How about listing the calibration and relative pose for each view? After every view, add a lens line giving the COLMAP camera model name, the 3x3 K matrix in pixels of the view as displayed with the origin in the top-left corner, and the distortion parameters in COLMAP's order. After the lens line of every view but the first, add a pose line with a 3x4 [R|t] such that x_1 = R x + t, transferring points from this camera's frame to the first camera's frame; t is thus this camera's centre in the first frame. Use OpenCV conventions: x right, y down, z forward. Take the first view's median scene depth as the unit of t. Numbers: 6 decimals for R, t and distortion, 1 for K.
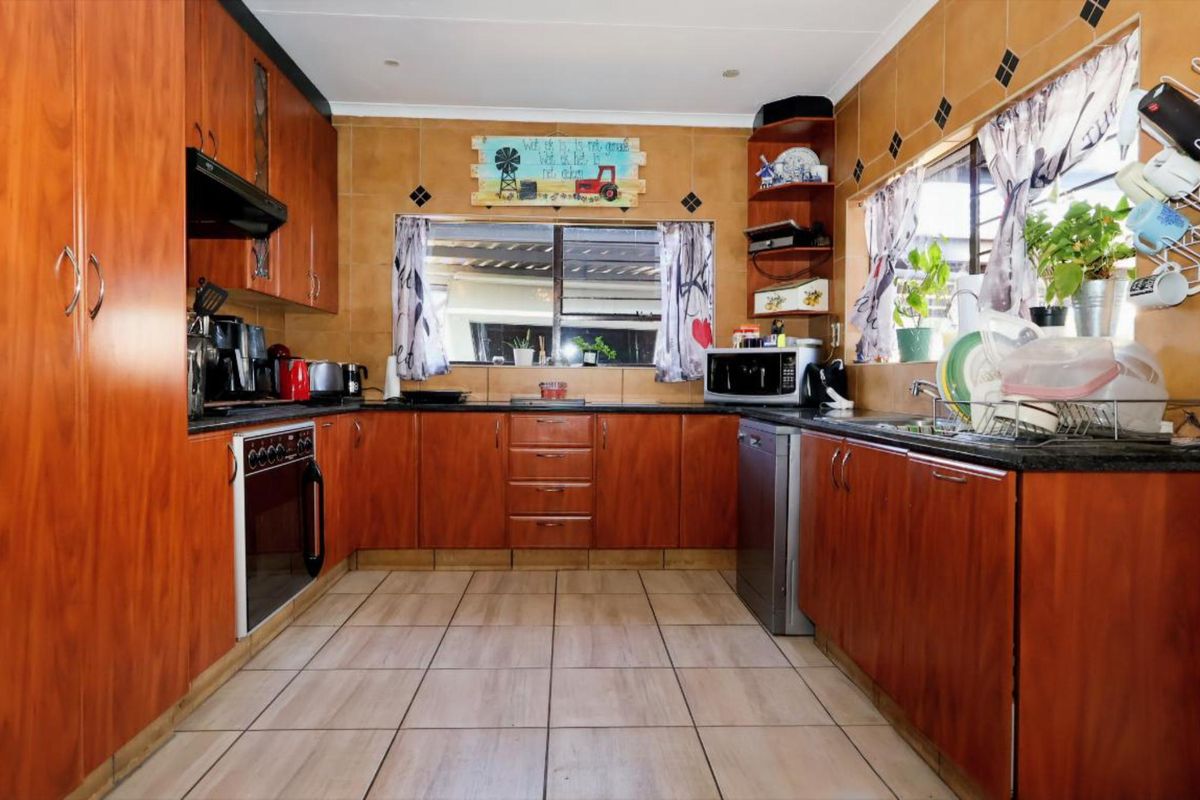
lens RADIAL K [[704.6, 0, 600.0], [0, 704.6, 400.0], [0, 0, 1]] dist [0.005874, 0.000985]
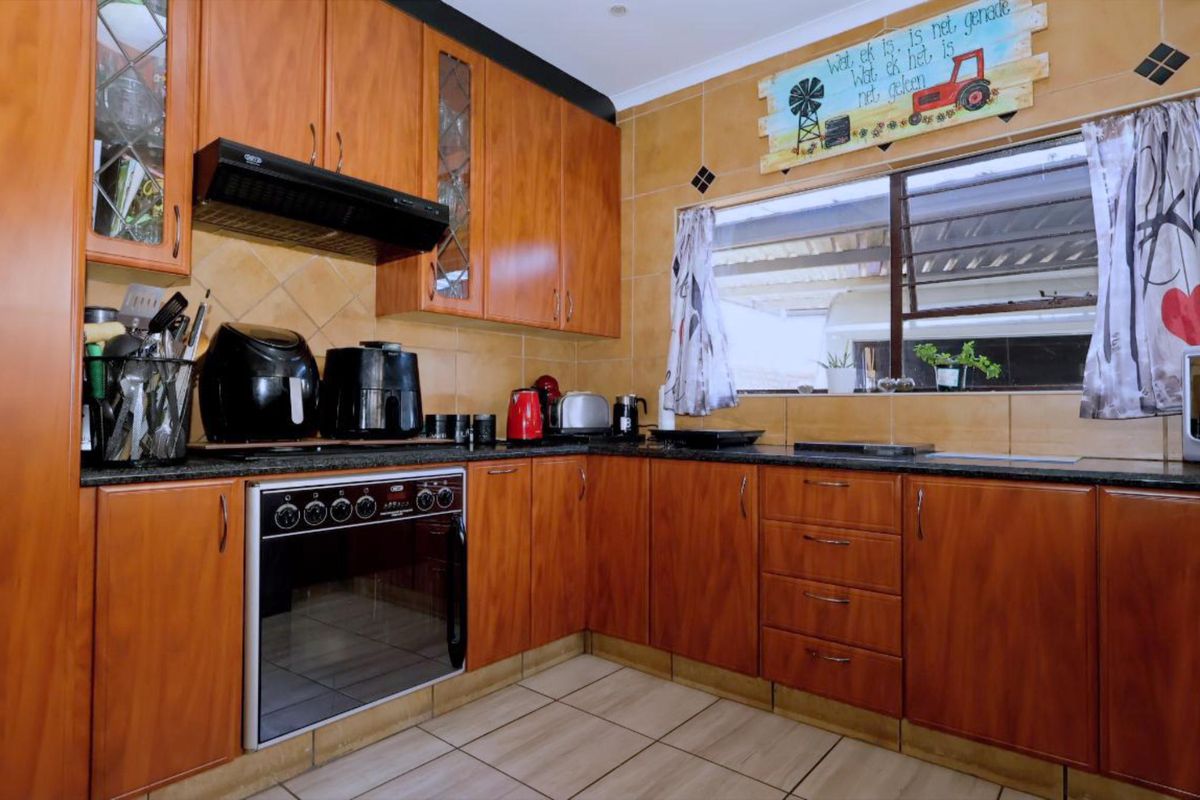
lens RADIAL K [[657.6, 0, 600.0], [0, 657.6, 400.0], [0, 0, 1]] dist [-0.003651, 0.001127]
pose [[0.738832, -0.017092, -0.673673, 0.148152], [-0.017235, 0.998872, -0.044245, -0.011111], [0.673670, 0.044300, 0.737704, 0.398829]]
